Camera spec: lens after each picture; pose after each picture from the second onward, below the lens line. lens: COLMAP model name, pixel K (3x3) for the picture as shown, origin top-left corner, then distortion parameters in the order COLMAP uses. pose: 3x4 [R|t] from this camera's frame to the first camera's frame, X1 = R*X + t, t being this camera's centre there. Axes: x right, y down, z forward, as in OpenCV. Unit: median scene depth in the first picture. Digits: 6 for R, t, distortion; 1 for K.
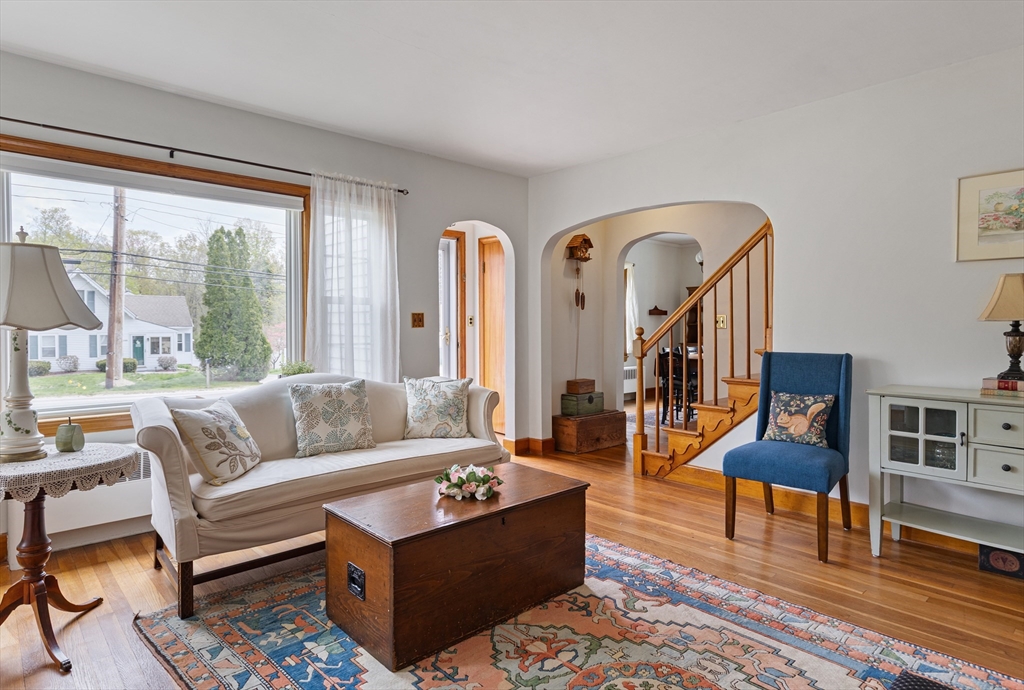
lens RADIAL K [[567.2, 0, 516.5], [0, 567.2, 336.9], [0, 0, 1]] dist [0.007776, -0.000184]
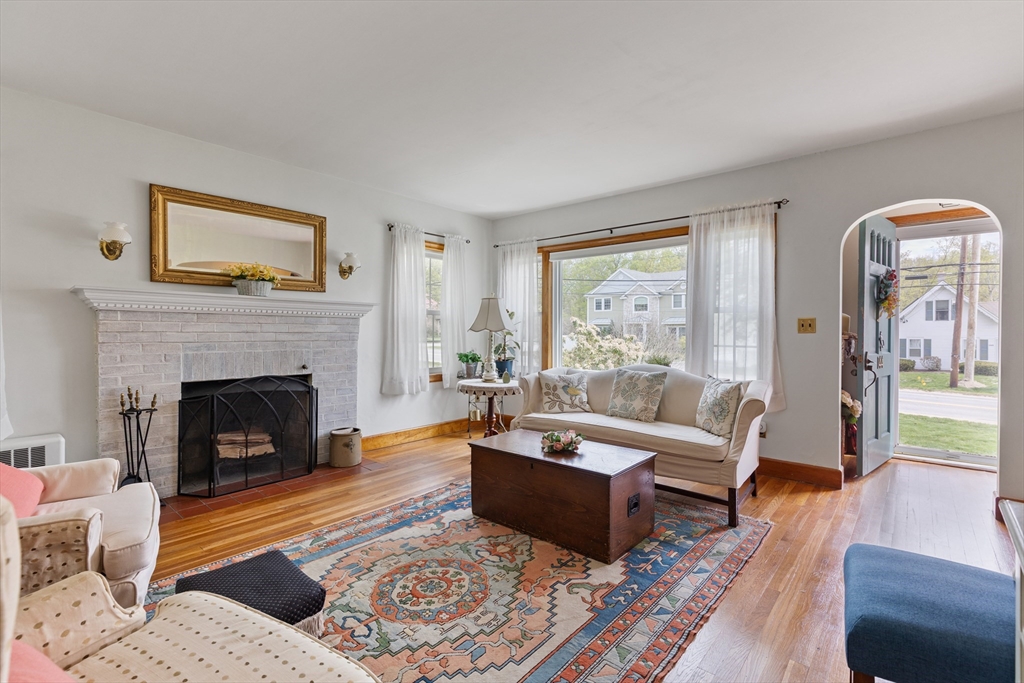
lens RADIAL K [[467.6, 0, 528.5], [0, 467.6, 339.7], [0, 0, 1]] dist [0.004983, -0.000115]
pose [[0.134309, 0.022212, -0.990690, 1.087803], [-0.023363, 0.999542, 0.019243, -0.017982], [0.990664, 0.020561, 0.134767, 0.785325]]
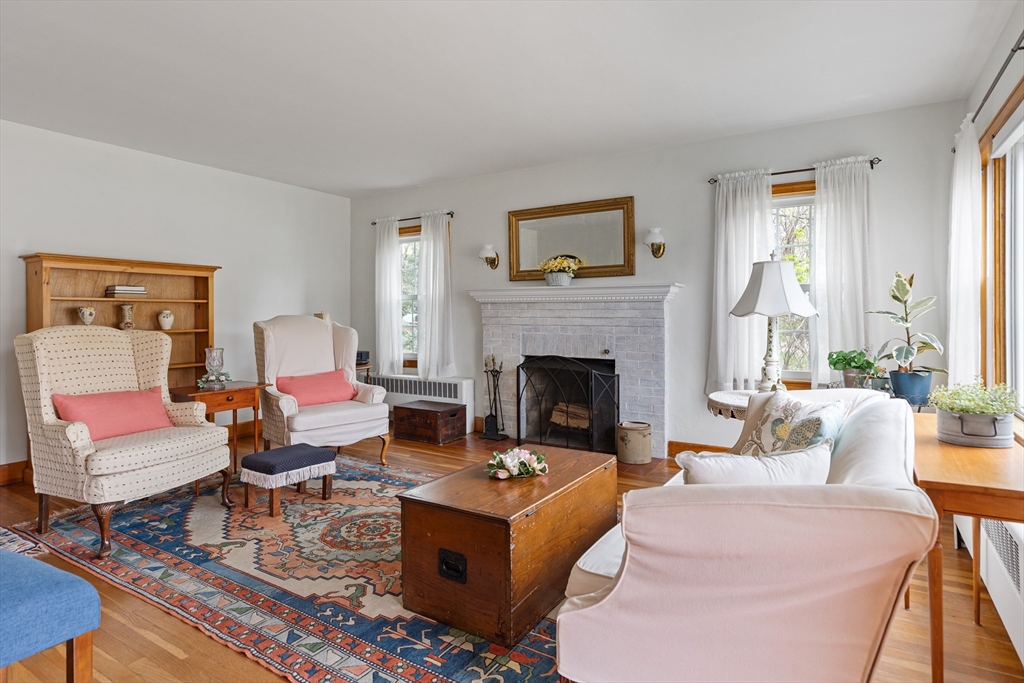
lens RADIAL K [[567.2, 0, 510.6], [0, 567.2, 316.4], [0, 0, 1]] dist [0.007776, -0.000184]
pose [[-0.968228, 0.005612, -0.250007, 0.193473], [0.000178, 0.999763, 0.021754, -0.041287], [0.250070, 0.021018, -0.967999, 2.077715]]
